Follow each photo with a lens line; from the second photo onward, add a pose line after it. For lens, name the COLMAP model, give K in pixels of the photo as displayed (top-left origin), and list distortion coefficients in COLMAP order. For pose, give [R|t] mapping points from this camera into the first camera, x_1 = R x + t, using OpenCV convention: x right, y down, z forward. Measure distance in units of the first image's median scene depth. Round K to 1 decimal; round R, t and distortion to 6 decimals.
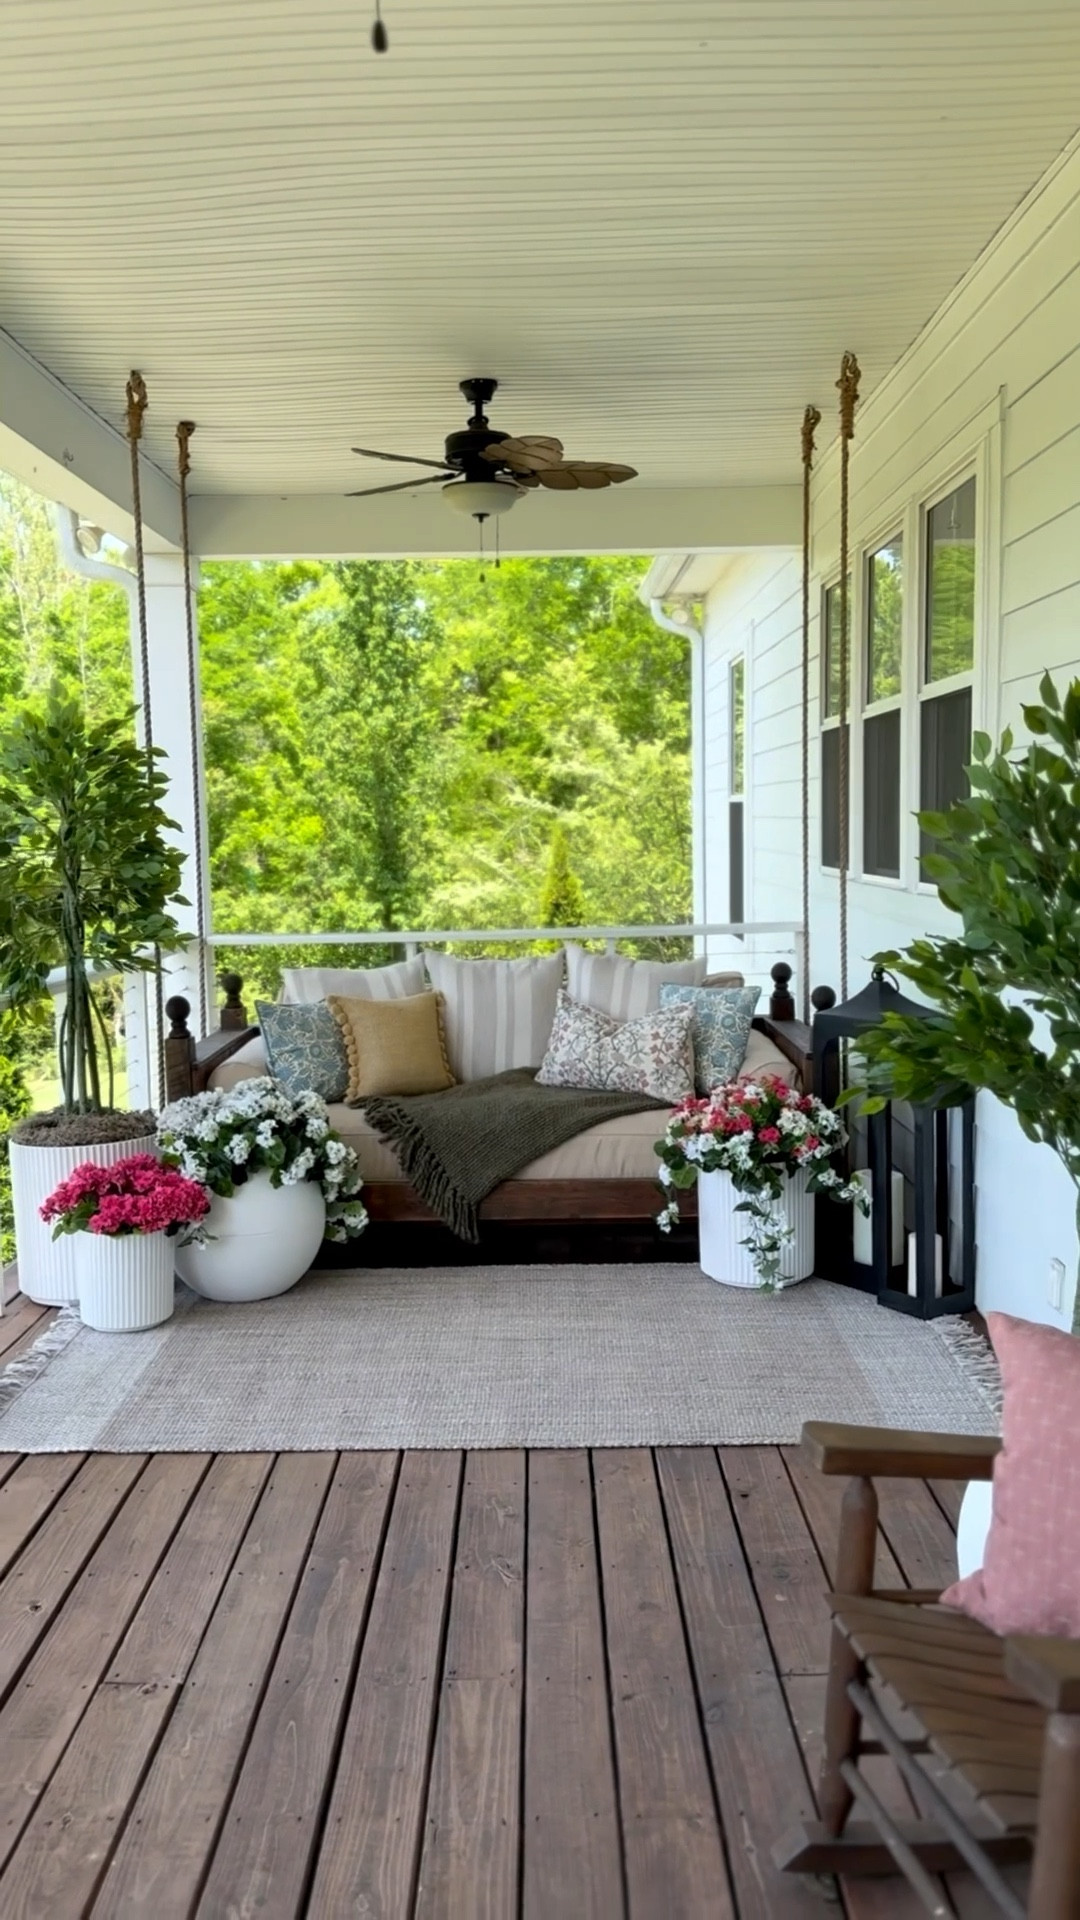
lens RADIAL K [[1644.1, 0, 542.2], [0, 1644.1, 974.3], [0, 0, 1]] dist [0.095228, -0.162799]
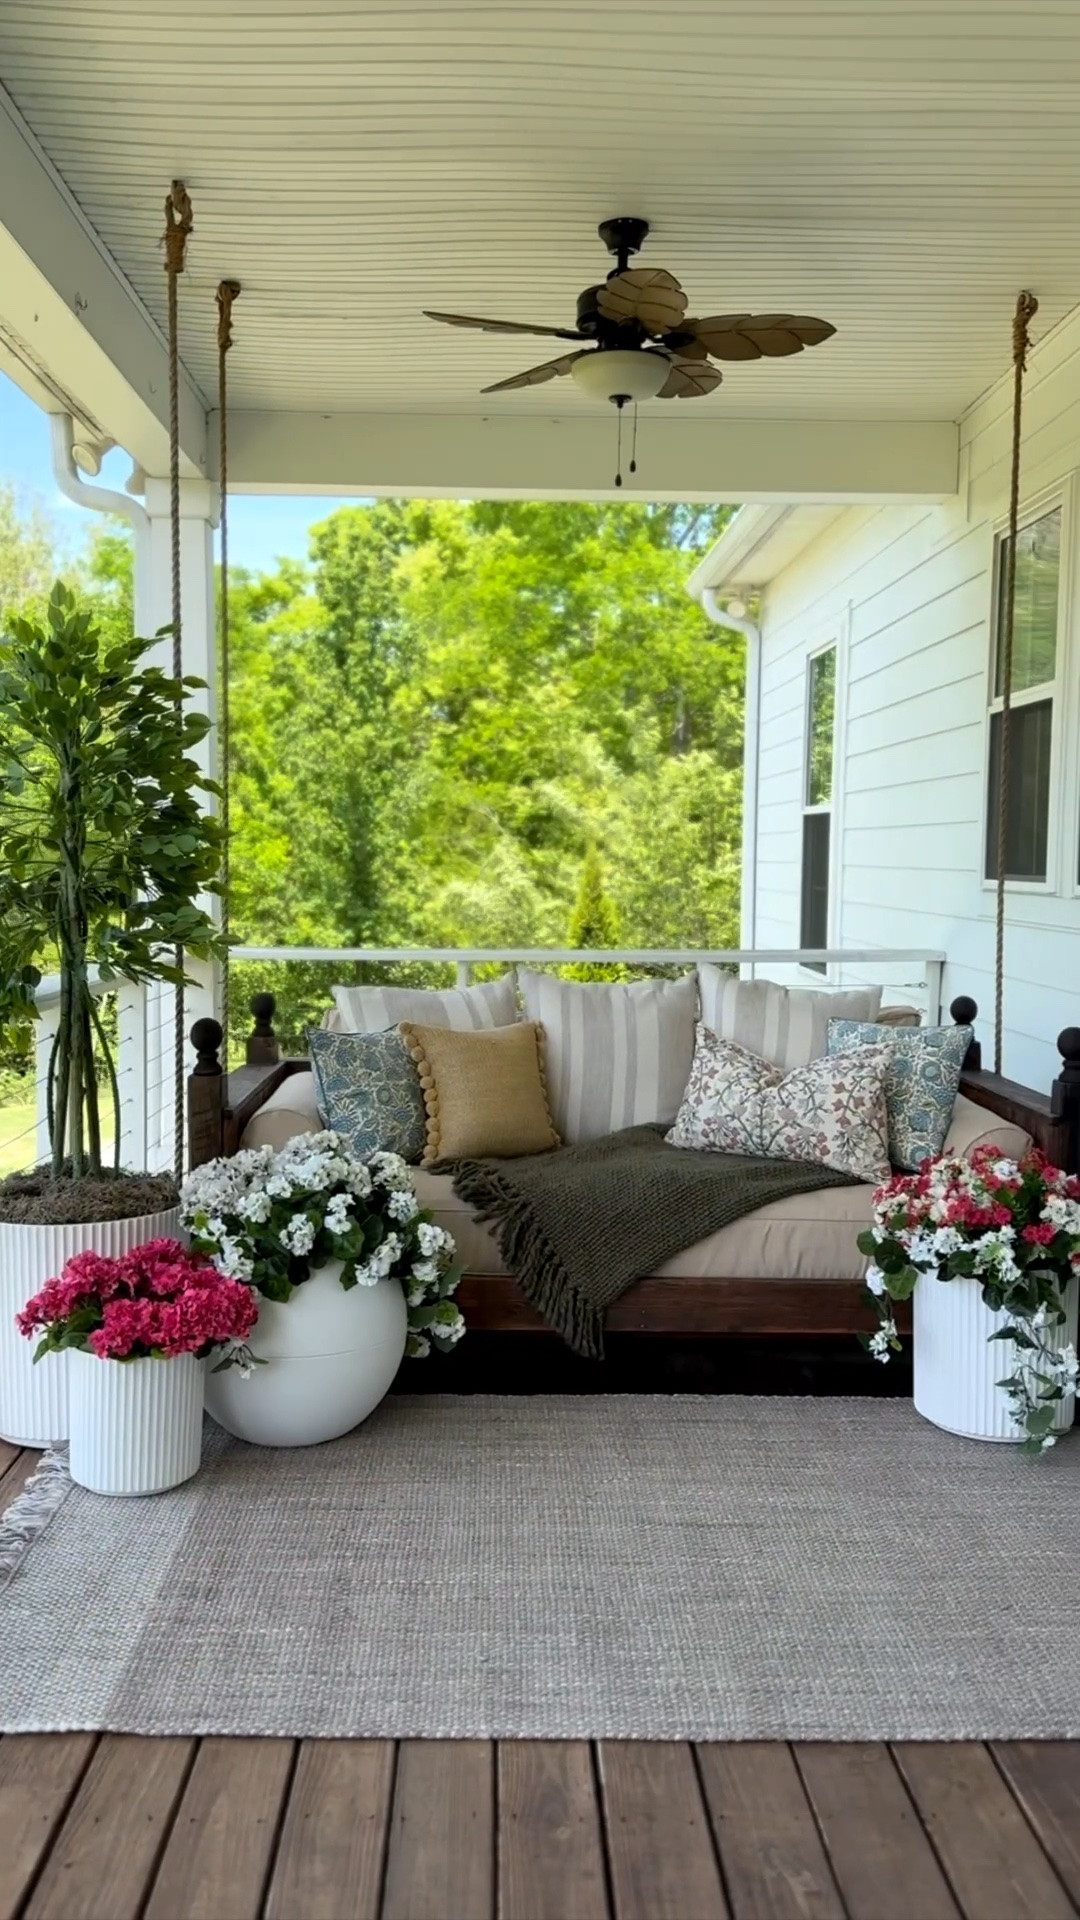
lens RADIAL K [[1644.1, 0, 530.3], [0, 1644.1, 967.0], [0, 0, 1]] dist [0.095228, -0.162799]
pose [[0.999346, 0.026631, 0.024447, -0.099555], [-0.025955, 0.999283, -0.027556, 0.007190], [-0.025164, 0.026904, 0.999321, 0.267844]]
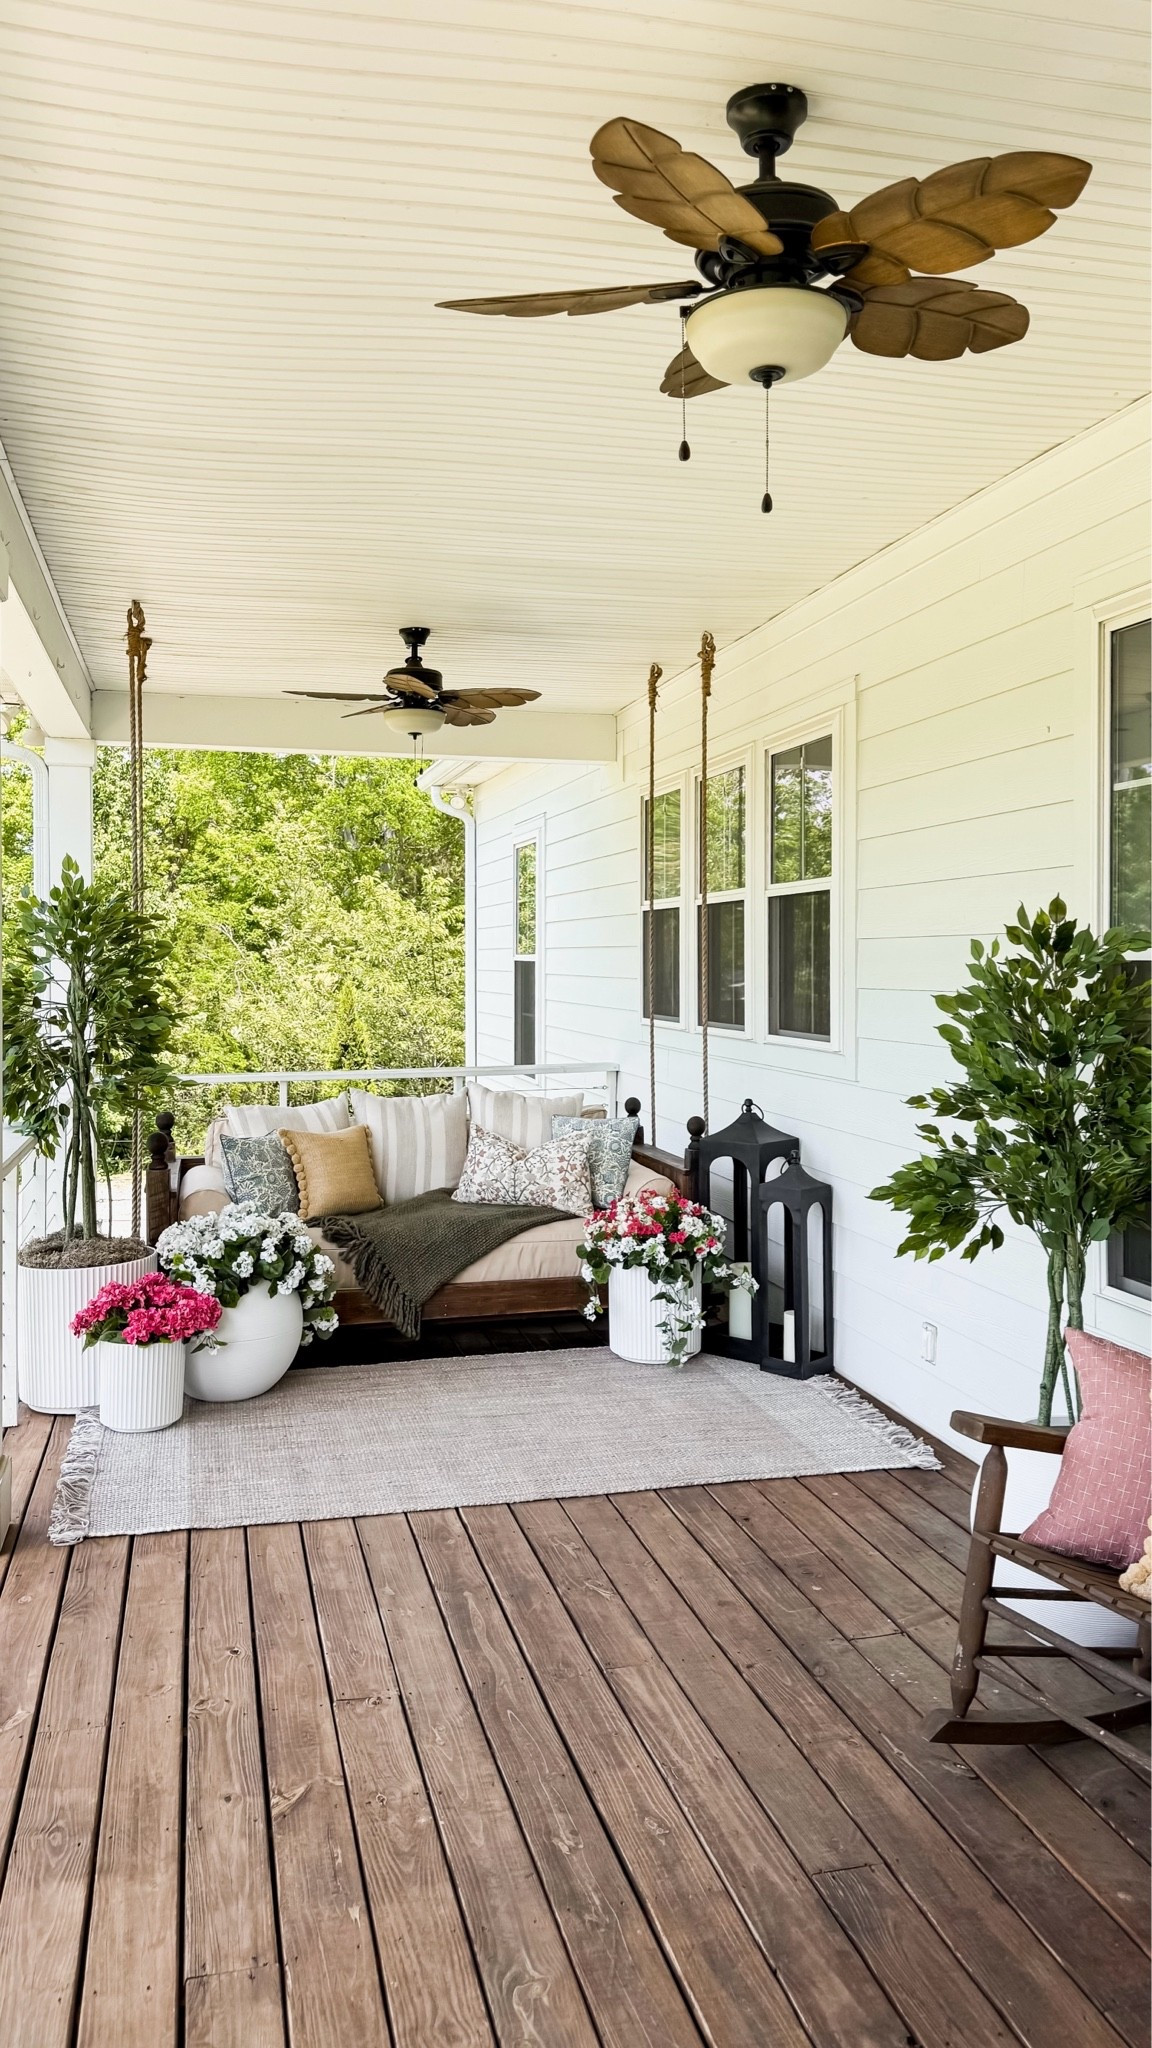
lens RADIAL K [[1487.6, 0, 594.7], [0, 1487.6, 947.6], [0, 0, 1]] dist [0.044306, -0.035234]
pose [[0.966970, 0.018014, 0.254254, -0.205402], [0.008617, 0.994619, -0.103243, -0.004704], [-0.254746, 0.102023, 0.961611, -0.090255]]
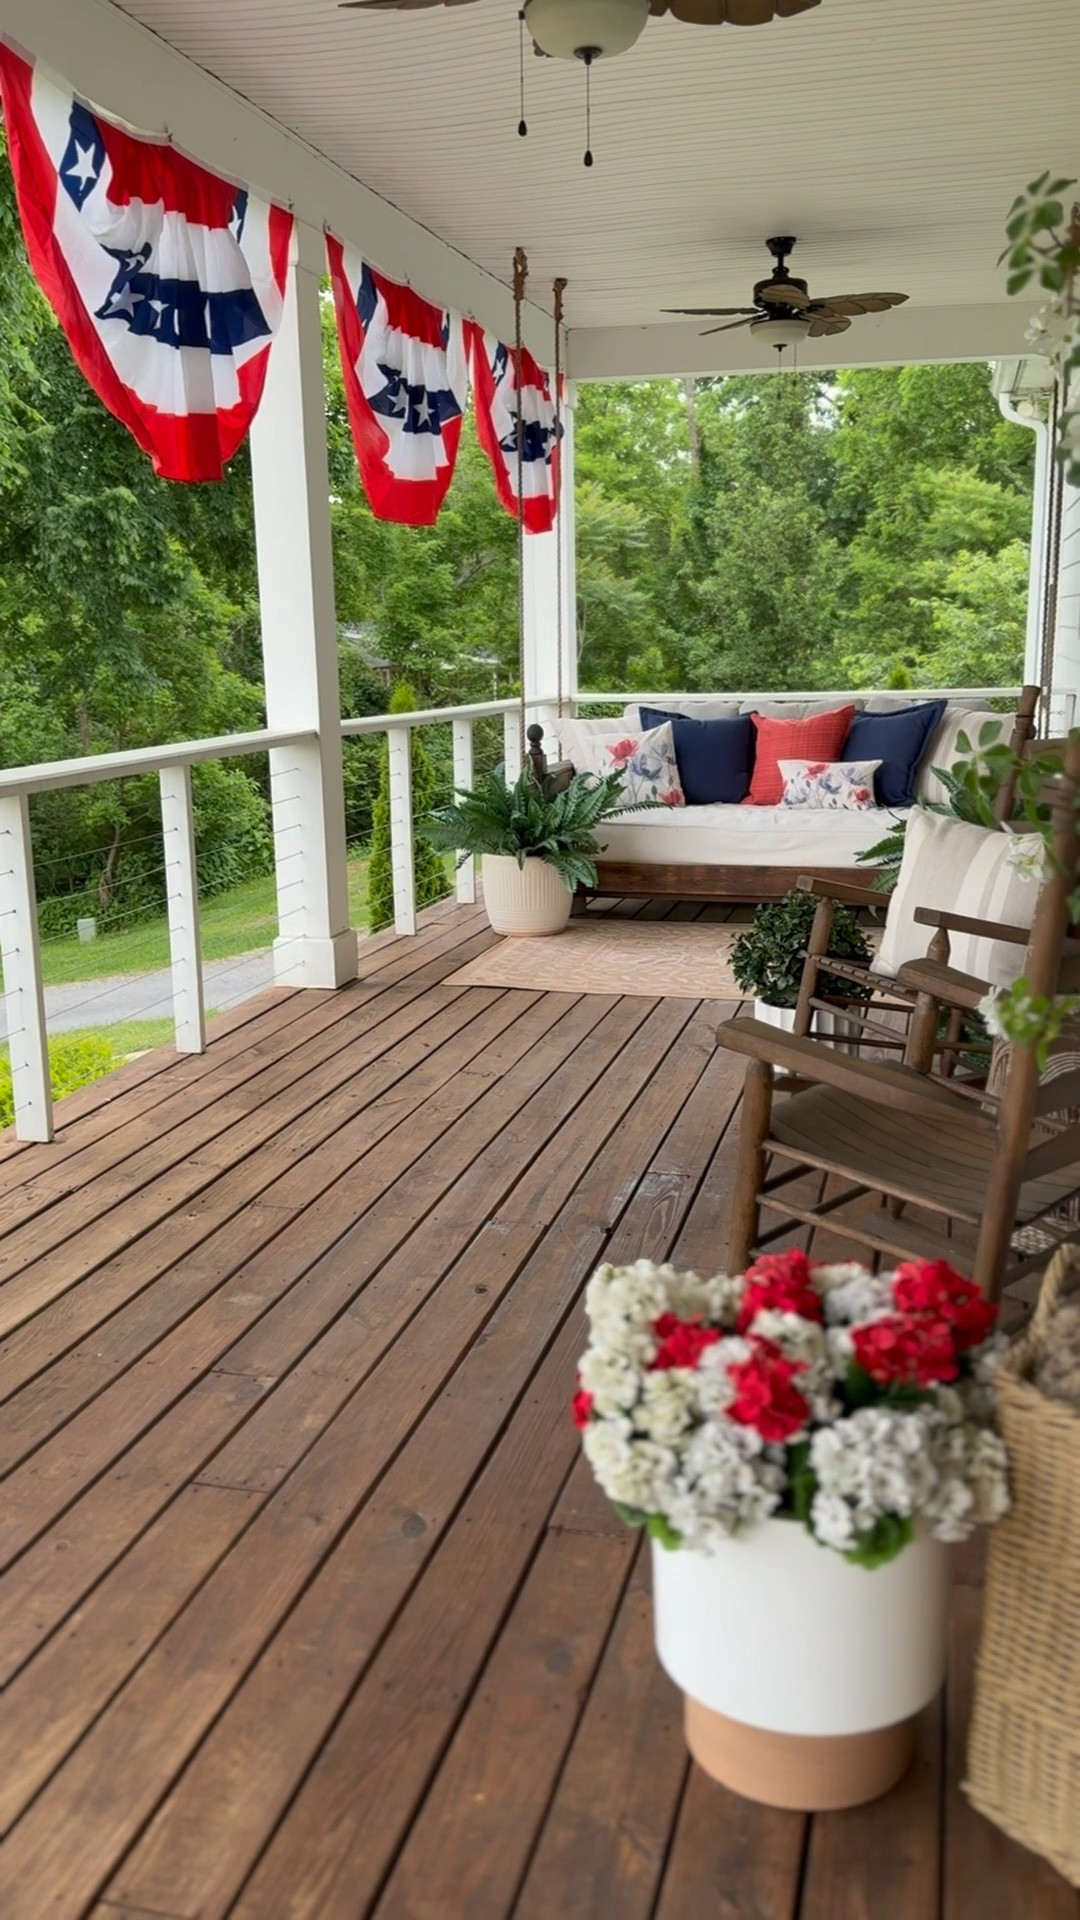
lens RADIAL K [[1644.1, 0, 525.8], [0, 1644.1, 958.6], [0, 0, 1]] dist [0.095228, -0.162799]
pose [[0.968434, 0.056606, -0.242759, 0.123790], [-0.029896, 0.993221, 0.112333, 0.058703], [0.247472, -0.101529, 0.963561, -0.366688]]
